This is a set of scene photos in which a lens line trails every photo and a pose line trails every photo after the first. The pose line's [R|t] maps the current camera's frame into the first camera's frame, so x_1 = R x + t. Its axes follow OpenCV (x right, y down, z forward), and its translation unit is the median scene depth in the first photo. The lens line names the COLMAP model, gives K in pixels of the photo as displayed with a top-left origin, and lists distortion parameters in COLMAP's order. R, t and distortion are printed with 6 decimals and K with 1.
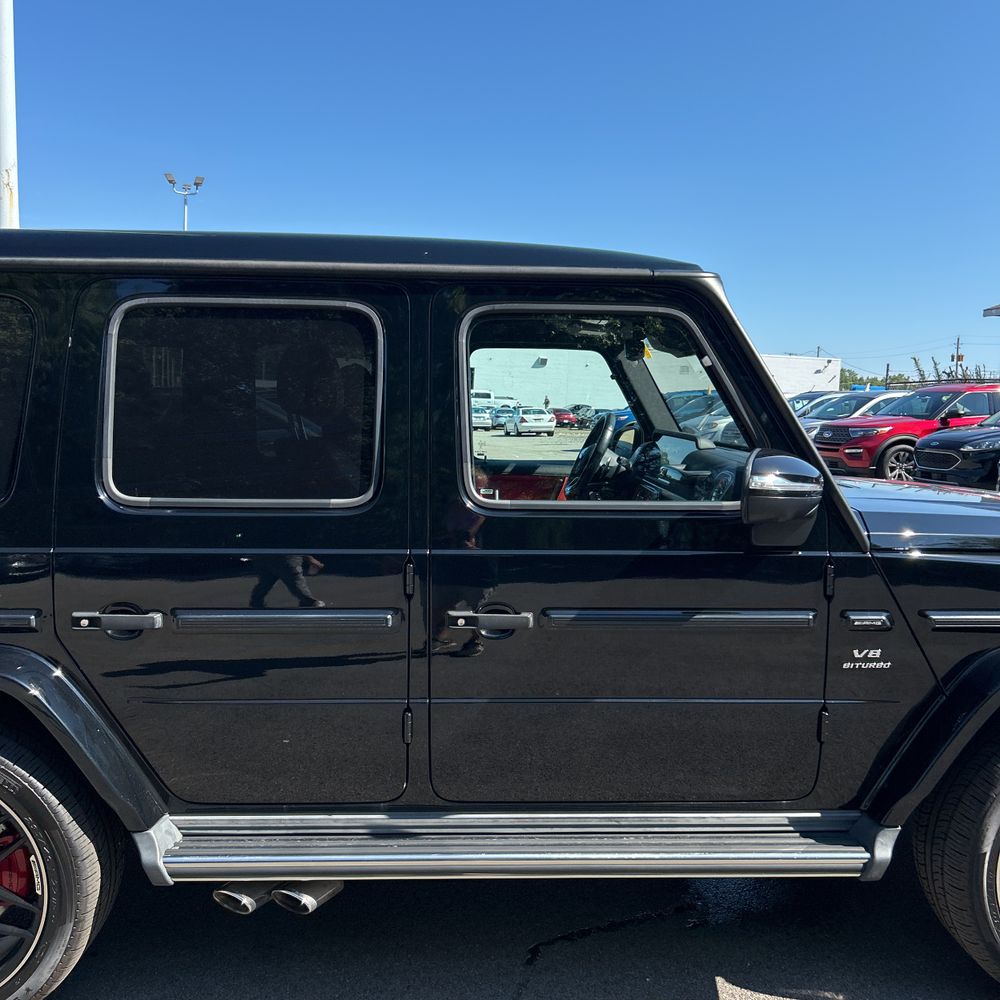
lens RADIAL K [[1023.0, 0, 500.0], [0, 1023.0, 500.0], [0, 0, 1]] dist [0.051035, -0.028115]
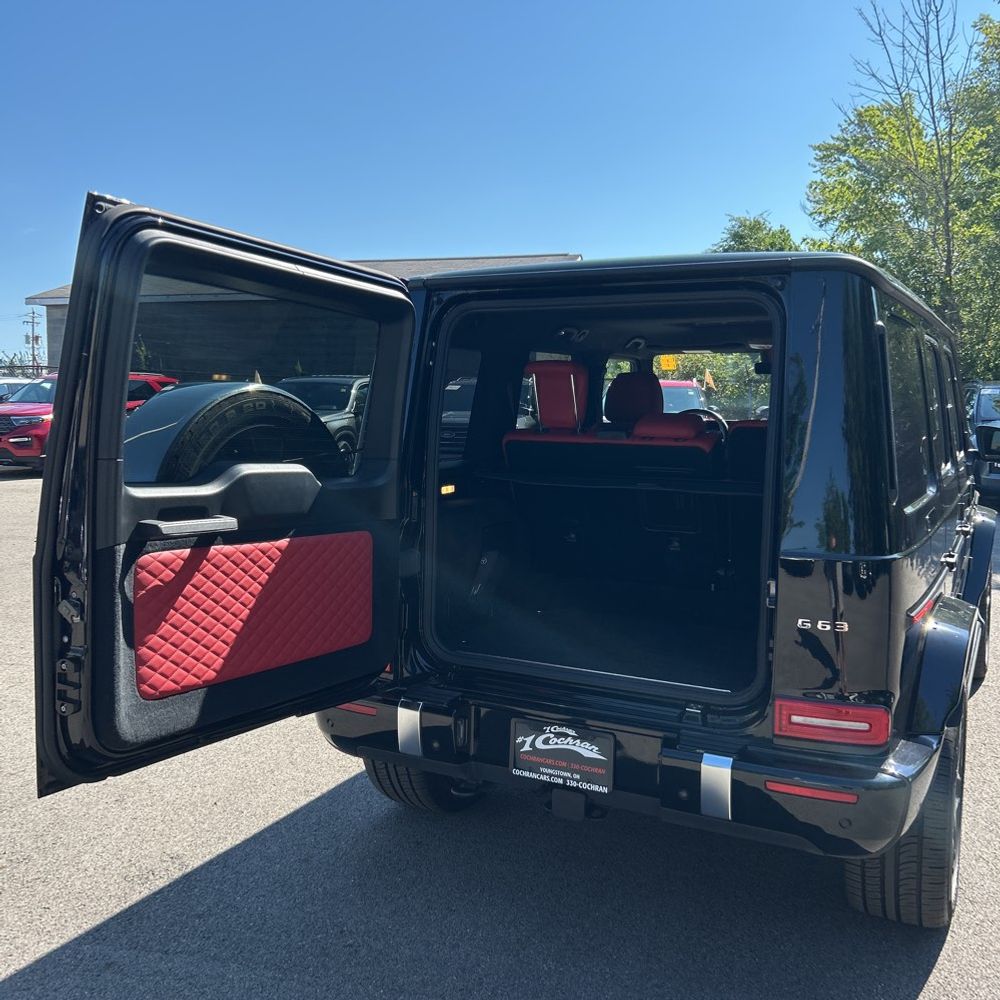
lens RADIAL K [[1018.7, 0, 512.5], [0, 1018.7, 497.8], [0, 0, 1]] dist [0.103051, -0.190159]
pose [[0.524030, -0.091533, 0.846767, -0.240002], [0.080527, 0.995079, 0.057730, -0.012361], [-0.847885, 0.037936, 0.528822, 0.093867]]
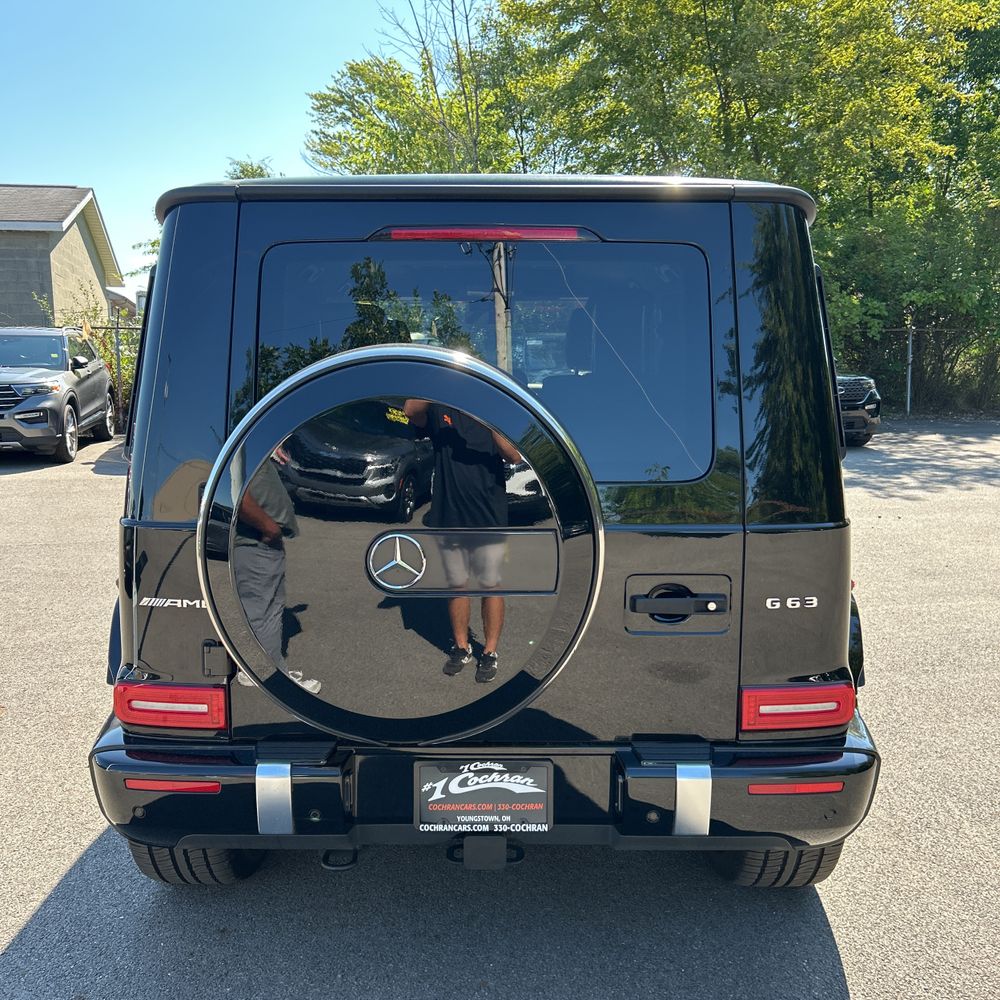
lens RADIAL K [[1018.7, 0, 512.5], [0, 1018.7, 497.8], [0, 0, 1]] dist [0.103051, -0.190159]
pose [[0.083877, -0.156289, 0.984143, -0.226861], [0.101816, 0.983799, 0.147557, -0.018041], [-0.991261, 0.087825, 0.098431, 0.149469]]
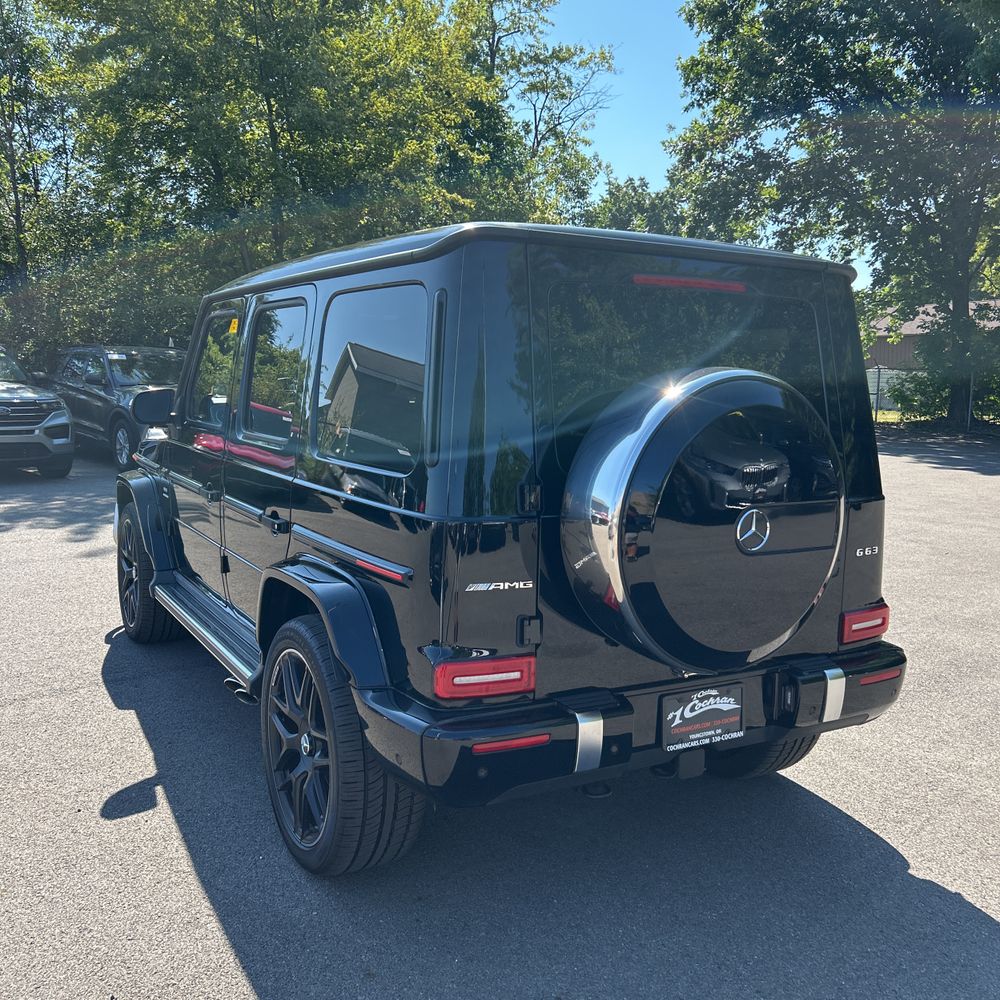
lens RADIAL K [[1003.5, 0, 500.2], [0, 1003.5, 529.0], [0, 0, 1]] dist [0.113212, -0.184858]
pose [[-0.440752, -0.155361, 0.884082, -0.231073], [0.060380, 0.977546, 0.201888, -0.026578], [-0.895596, 0.142364, -0.421474, 0.255530]]
